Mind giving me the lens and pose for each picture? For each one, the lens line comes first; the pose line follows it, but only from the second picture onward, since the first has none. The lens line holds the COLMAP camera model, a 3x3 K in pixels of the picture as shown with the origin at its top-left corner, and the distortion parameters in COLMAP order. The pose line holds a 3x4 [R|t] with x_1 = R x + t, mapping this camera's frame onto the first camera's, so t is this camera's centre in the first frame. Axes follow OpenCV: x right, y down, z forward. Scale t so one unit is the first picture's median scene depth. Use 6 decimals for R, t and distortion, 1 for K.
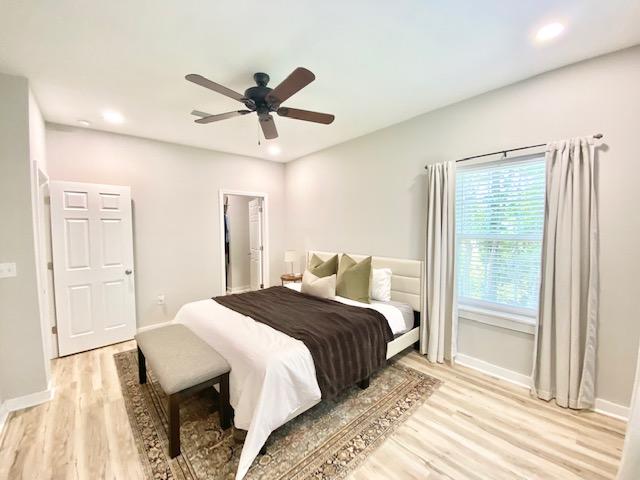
lens RADIAL K [[259.6, 0, 319.4], [0, 259.6, 243.1], [0, 0, 1]] dist [0.002454, -0.007815]
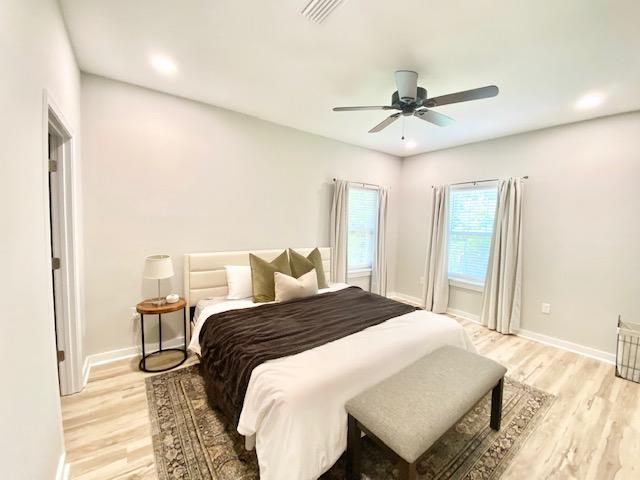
lens RADIAL K [[259.6, 0, 319.2], [0, 259.6, 238.1], [0, 0, 1]] dist [0.002454, -0.007815]
pose [[0.104128, -0.051734, 0.993217, -1.172902], [0.024562, 0.998475, 0.049432, -0.058665], [-0.994261, 0.019248, 0.105240, 1.111185]]
